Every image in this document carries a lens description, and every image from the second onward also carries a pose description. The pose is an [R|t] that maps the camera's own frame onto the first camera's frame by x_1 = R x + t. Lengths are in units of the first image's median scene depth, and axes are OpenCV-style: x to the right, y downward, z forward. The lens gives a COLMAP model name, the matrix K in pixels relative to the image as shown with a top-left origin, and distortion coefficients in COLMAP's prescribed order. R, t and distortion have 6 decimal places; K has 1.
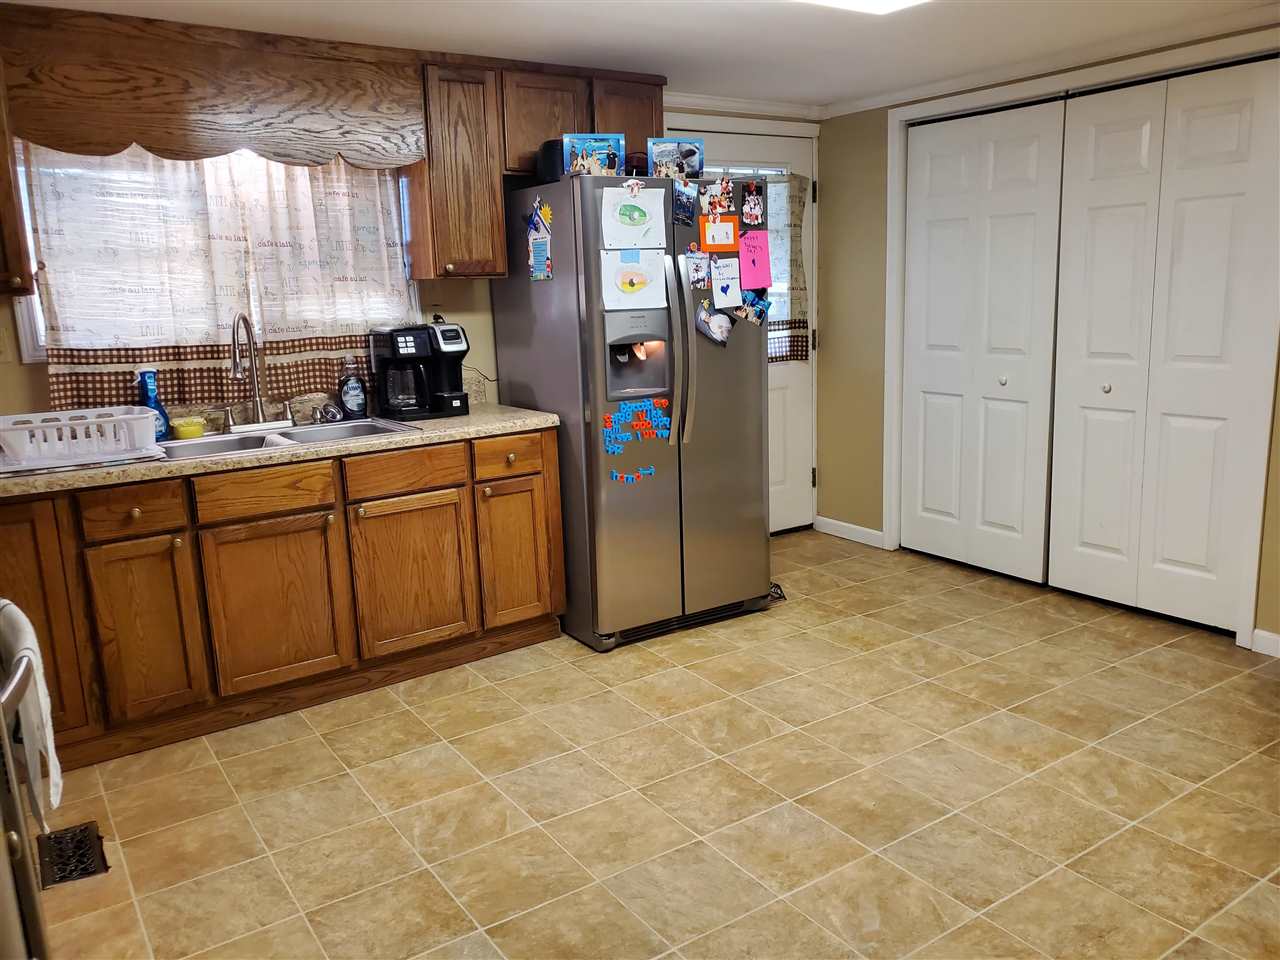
lens RADIAL K [[995.7, 0, 640.1], [0, 995.7, 449.5], [0, 0, 1]] dist [0.071149, -0.101898]
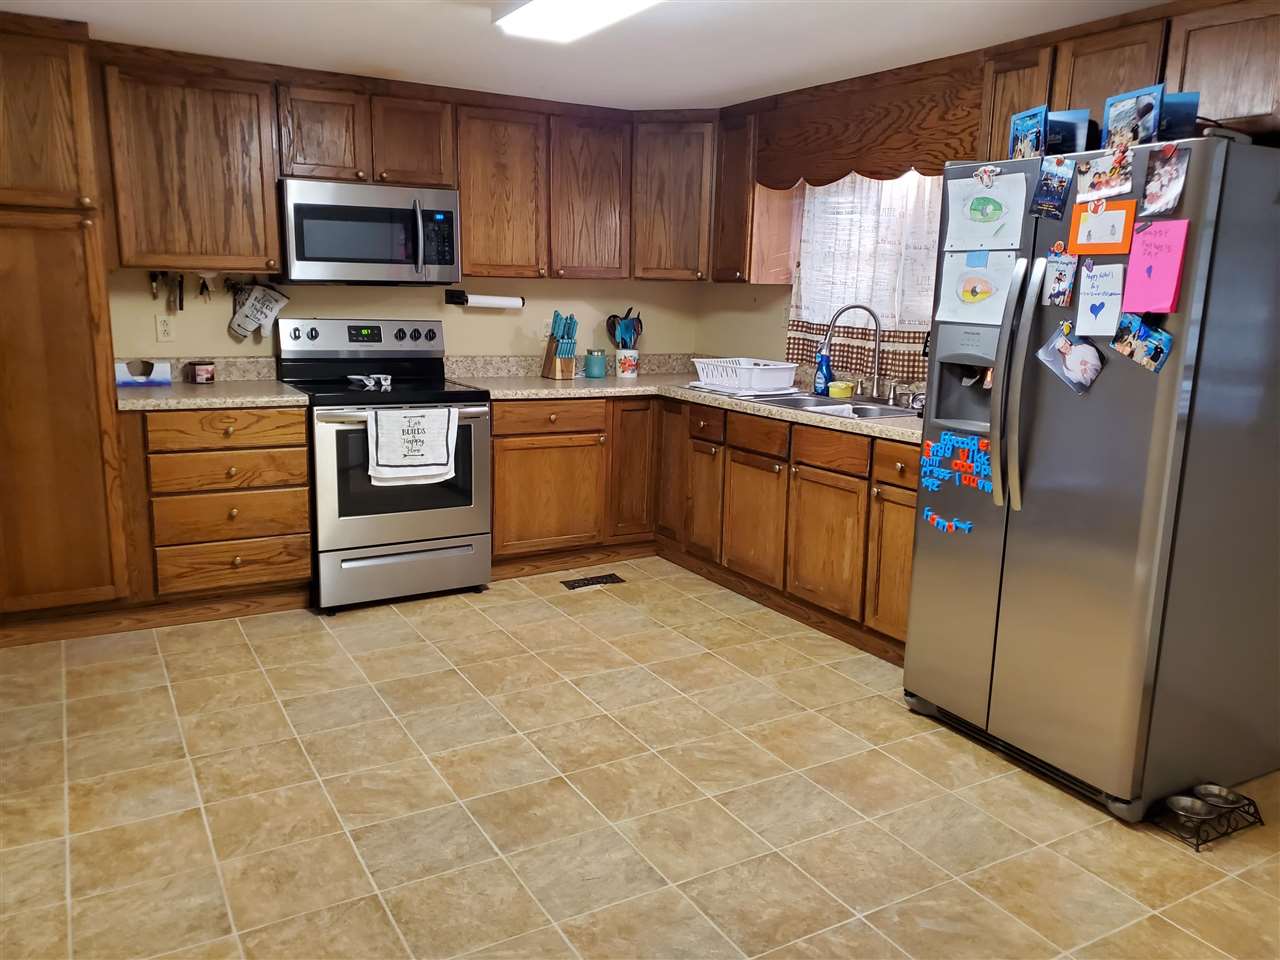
lens RADIAL K [[992.8, 0, 639.4], [0, 992.8, 420.9], [0, 0, 1]] dist [0.184025, -0.321891]
pose [[-0.064762, 0.167836, -0.983685, 0.836674], [-0.188730, 0.965904, 0.177228, -0.158939], [0.979891, 0.197129, -0.030878, 0.770814]]
